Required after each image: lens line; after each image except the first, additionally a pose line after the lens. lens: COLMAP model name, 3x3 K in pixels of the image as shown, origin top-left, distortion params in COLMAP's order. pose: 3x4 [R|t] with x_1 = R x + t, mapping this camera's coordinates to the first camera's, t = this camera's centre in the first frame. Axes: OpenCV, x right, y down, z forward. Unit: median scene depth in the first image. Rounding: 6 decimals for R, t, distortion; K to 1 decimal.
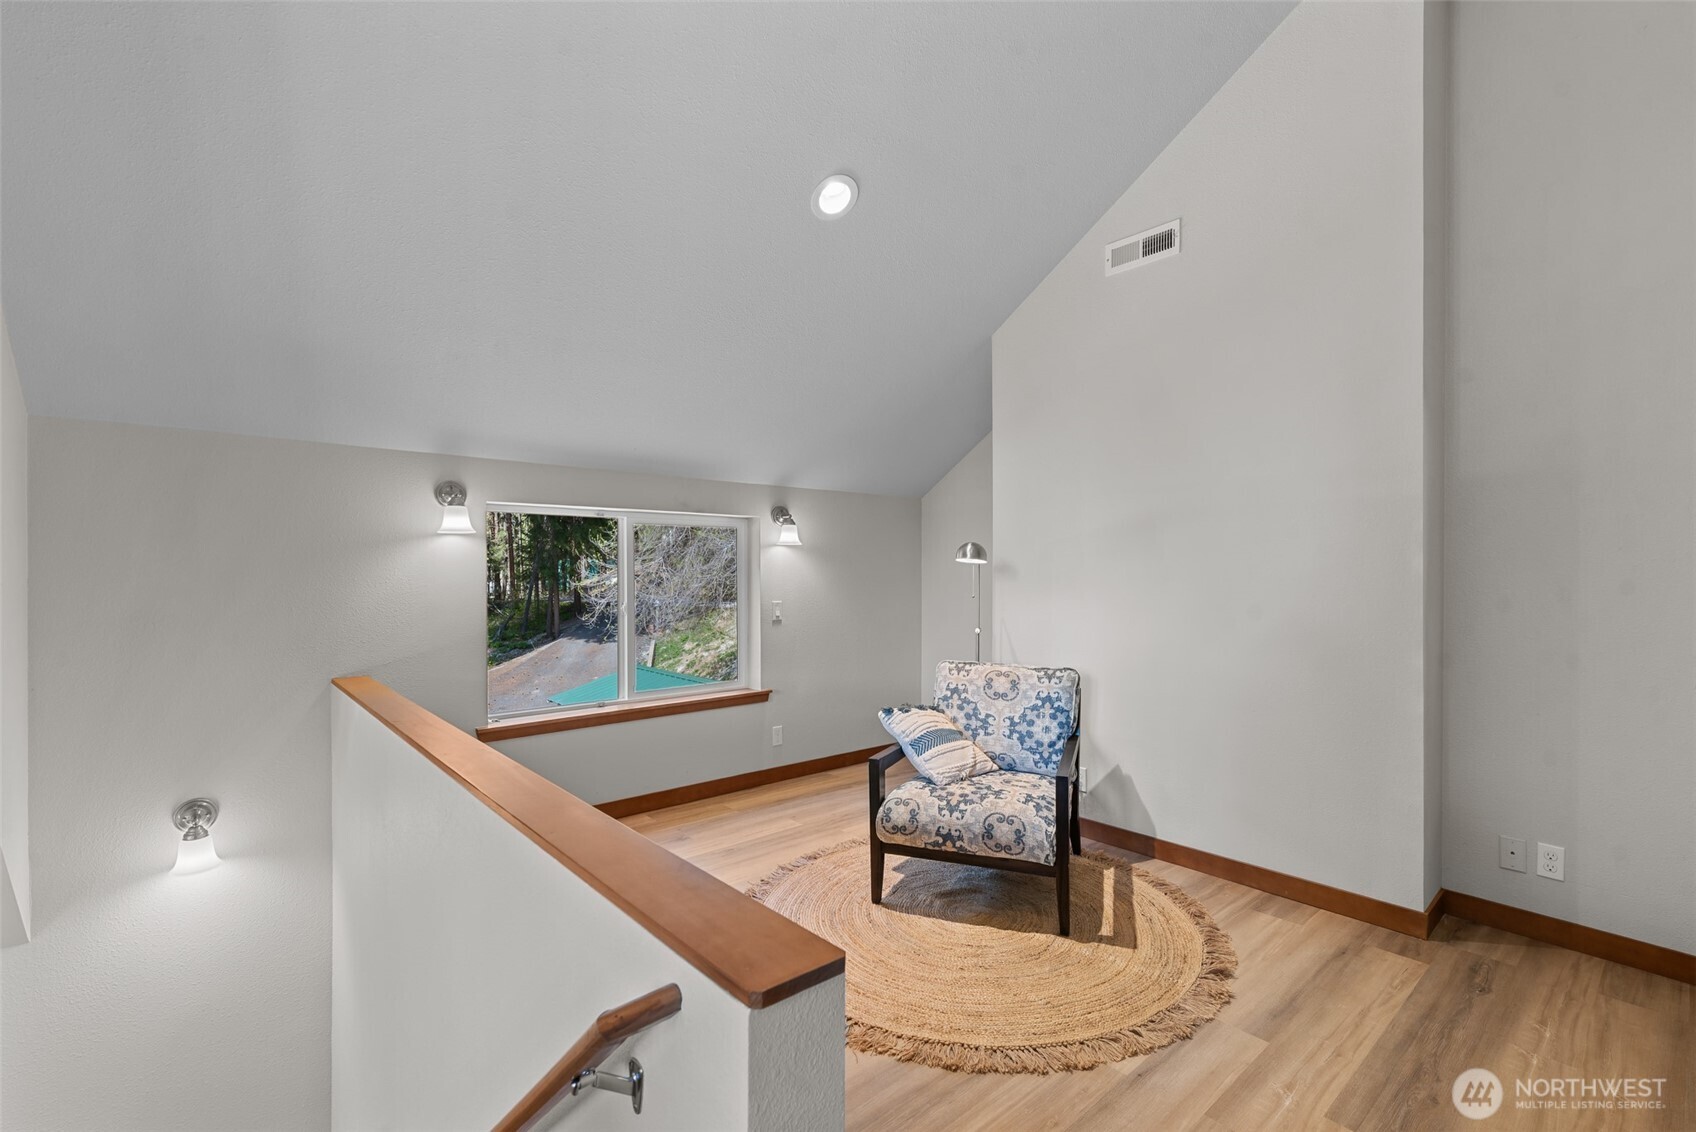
lens RADIAL K [[754.4, 0, 854.1], [0, 754.4, 573.2], [0, 0, 1]] dist [0.001120, 0.000208]
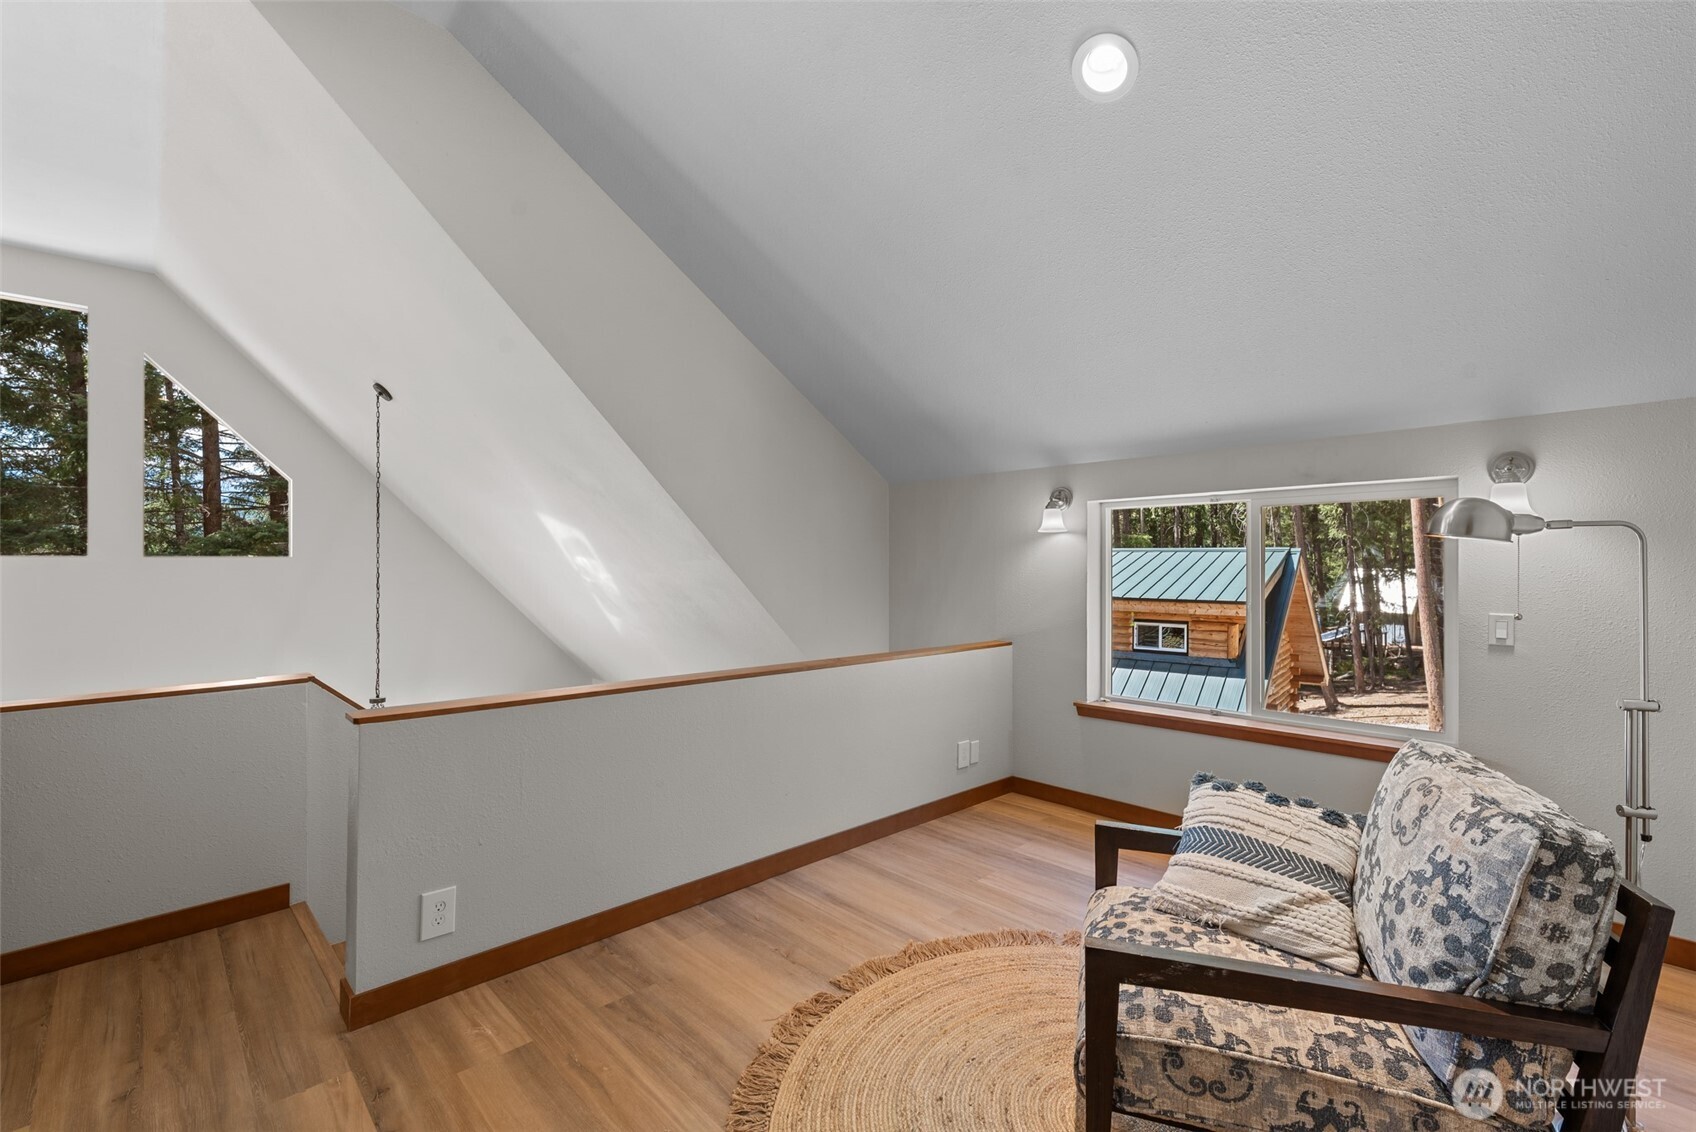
lens RADIAL K [[754.4, 0, 853.8], [0, 754.4, 562.3], [0, 0, 1]] dist [0.001120, 0.000208]
pose [[0.043893, -0.002698, -0.999033, 0.663079], [0.000964, 0.999996, -0.002658, -0.002949], [0.999036, -0.000846, 0.043896, 0.658441]]
